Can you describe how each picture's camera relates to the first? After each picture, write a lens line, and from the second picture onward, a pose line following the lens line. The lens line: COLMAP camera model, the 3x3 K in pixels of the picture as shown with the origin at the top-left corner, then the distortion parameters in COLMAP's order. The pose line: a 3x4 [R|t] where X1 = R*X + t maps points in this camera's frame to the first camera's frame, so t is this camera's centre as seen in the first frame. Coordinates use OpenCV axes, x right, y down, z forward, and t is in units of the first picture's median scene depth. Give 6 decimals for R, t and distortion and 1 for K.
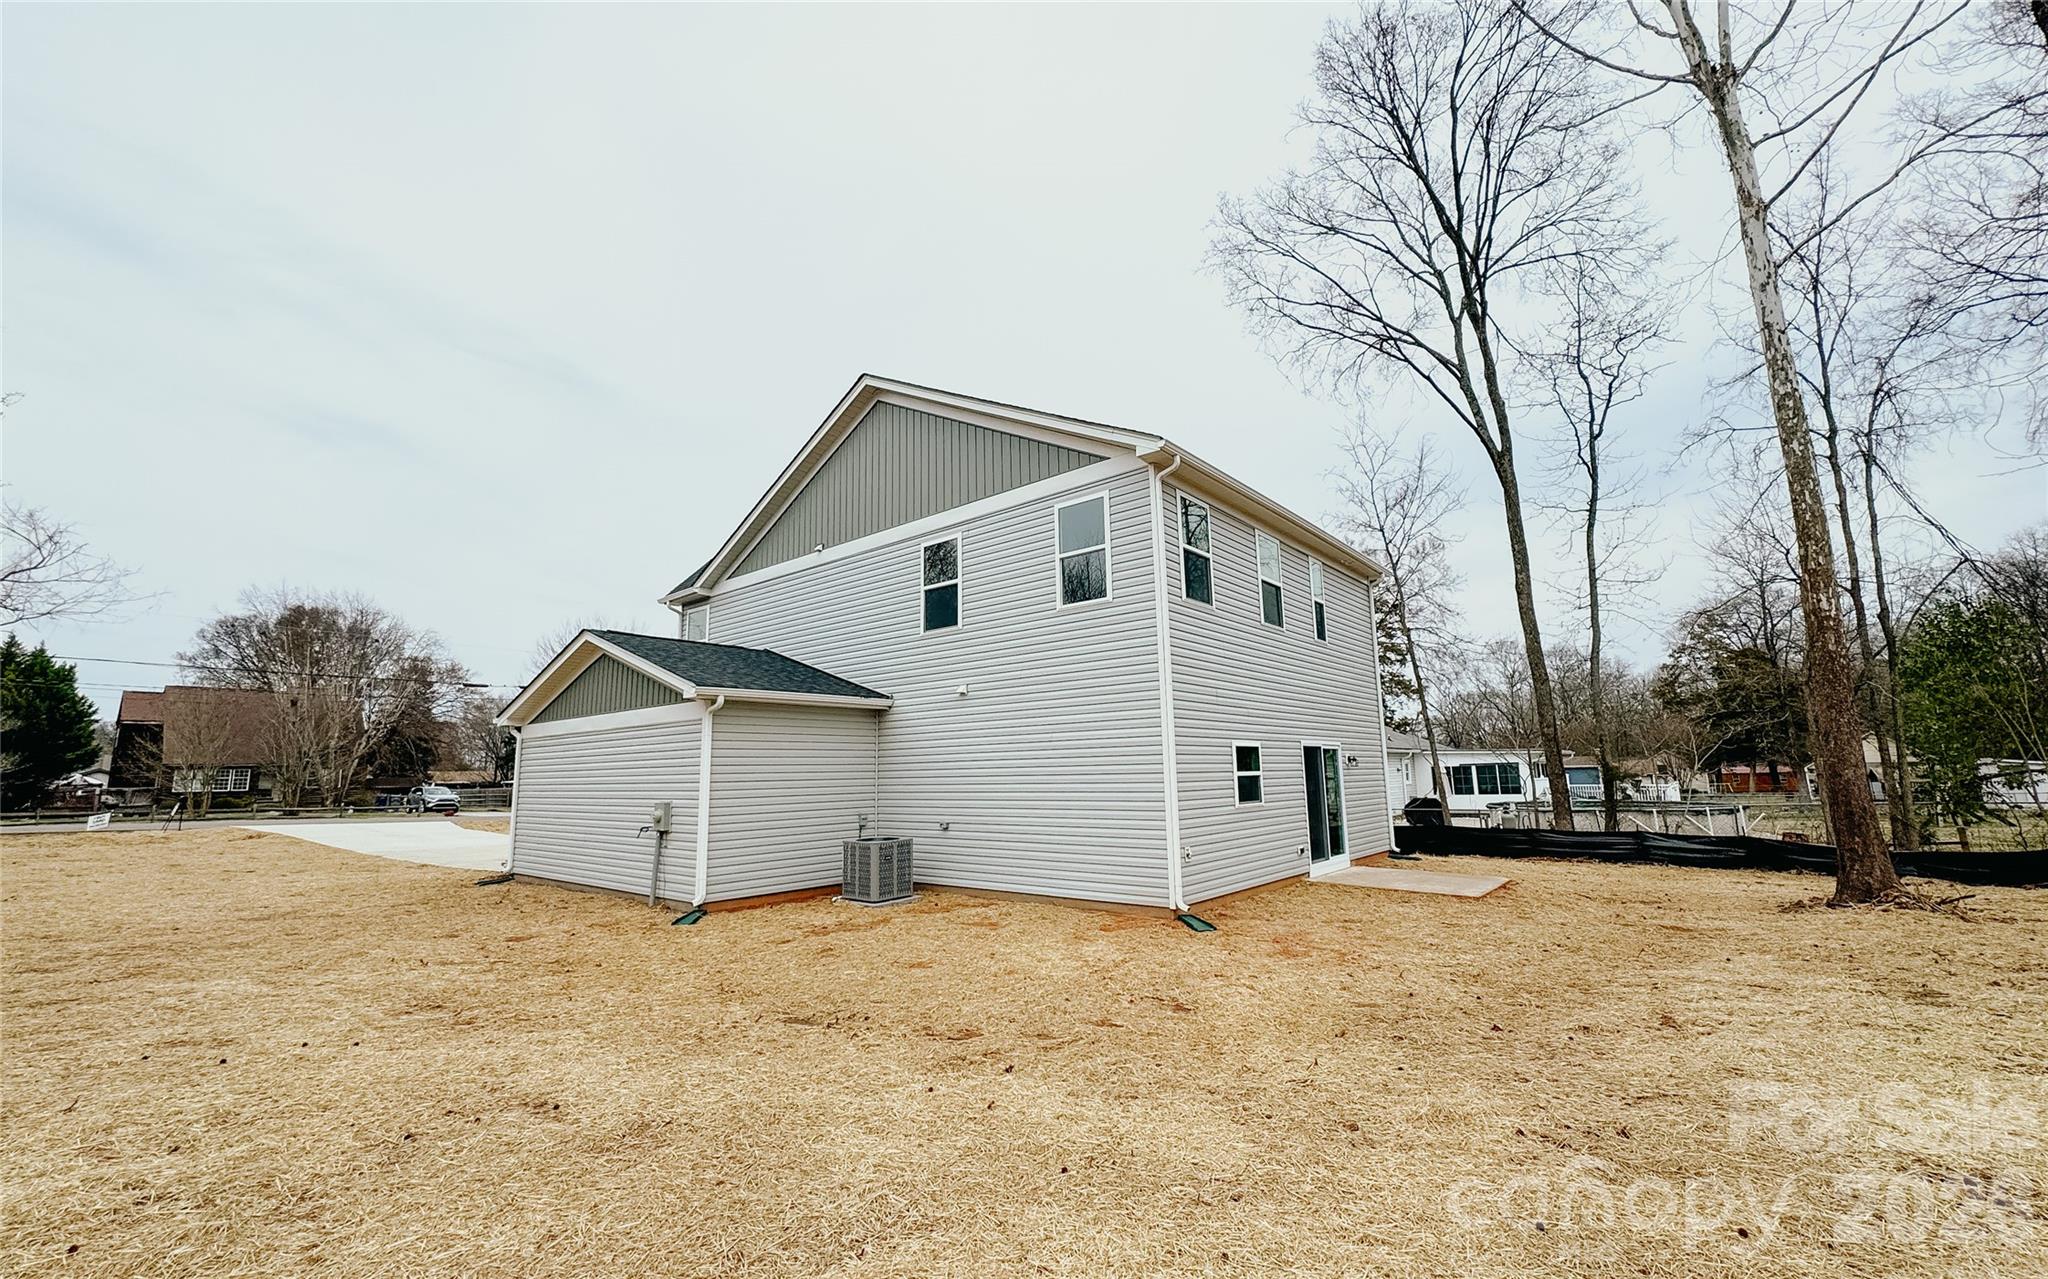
lens RADIAL K [[825.1, 0, 1025.0], [0, 825.1, 654.5], [0, 0, 1]] dist [-0.002742, -0.000249]
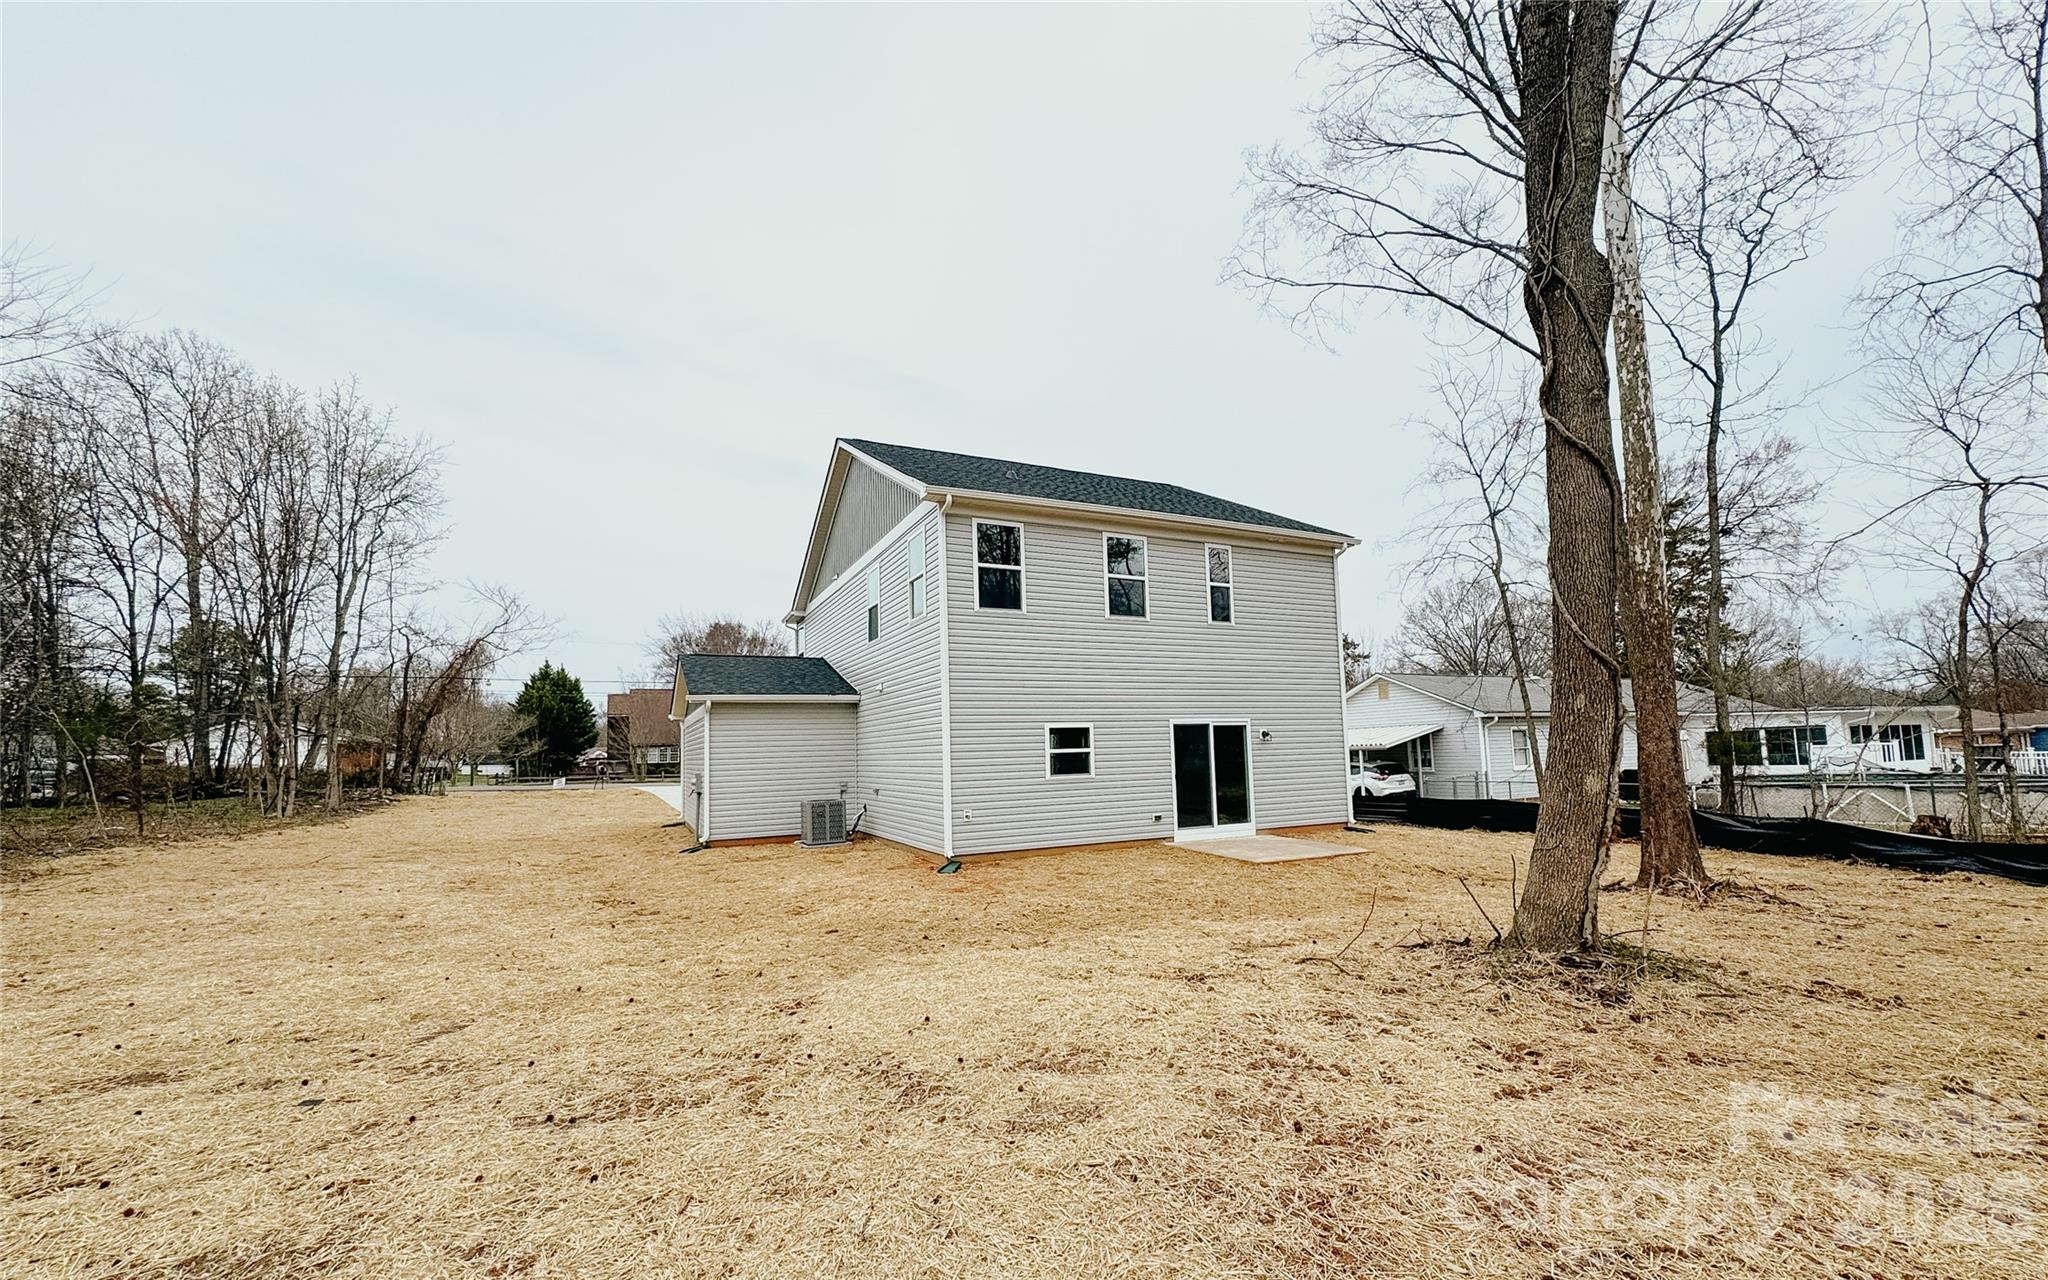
lens RADIAL K [[820.3, 0, 1027.1], [0, 820.3, 702.4], [0, 0, 1]] dist [0.000246, 0.000220]
pose [[0.911310, -0.031092, -0.410546, 0.565749], [0.069727, 0.994396, 0.079466, -0.016926], [0.405774, -0.101044, 0.908371, -0.062927]]
